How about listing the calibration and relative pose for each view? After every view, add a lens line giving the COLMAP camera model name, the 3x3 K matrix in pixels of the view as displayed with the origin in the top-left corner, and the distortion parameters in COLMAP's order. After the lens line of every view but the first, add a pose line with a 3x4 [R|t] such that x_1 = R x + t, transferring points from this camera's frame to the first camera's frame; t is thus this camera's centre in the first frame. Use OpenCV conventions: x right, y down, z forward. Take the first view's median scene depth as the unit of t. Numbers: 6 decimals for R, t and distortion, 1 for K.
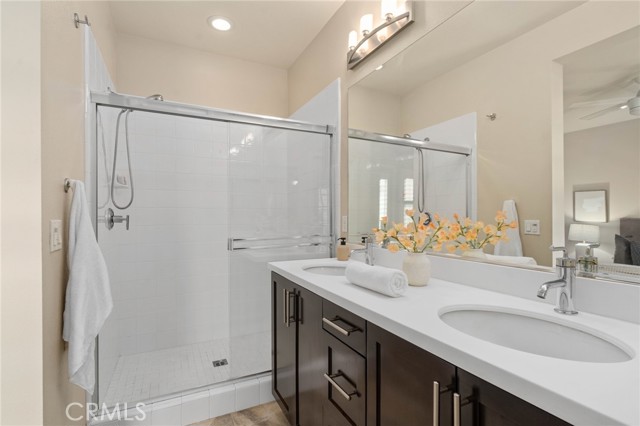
lens RADIAL K [[298.4, 0, 316.6], [0, 298.4, 214.6], [0, 0, 1]] dist [-0.004034, 0.000437]
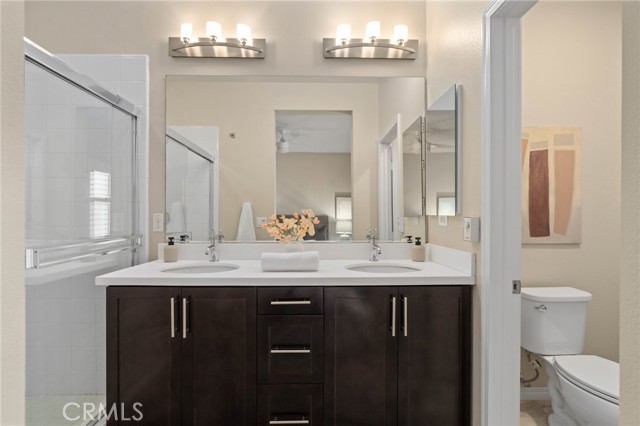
lens RADIAL K [[298.4, 0, 319.9], [0, 298.4, 216.3], [0, 0, 1]] dist [-0.004034, 0.000437]
pose [[0.425200, -0.006794, 0.905074, -0.438347], [0.000757, 0.999974, 0.007151, 0.004788], [-0.905099, -0.002355, 0.425195, 0.149971]]
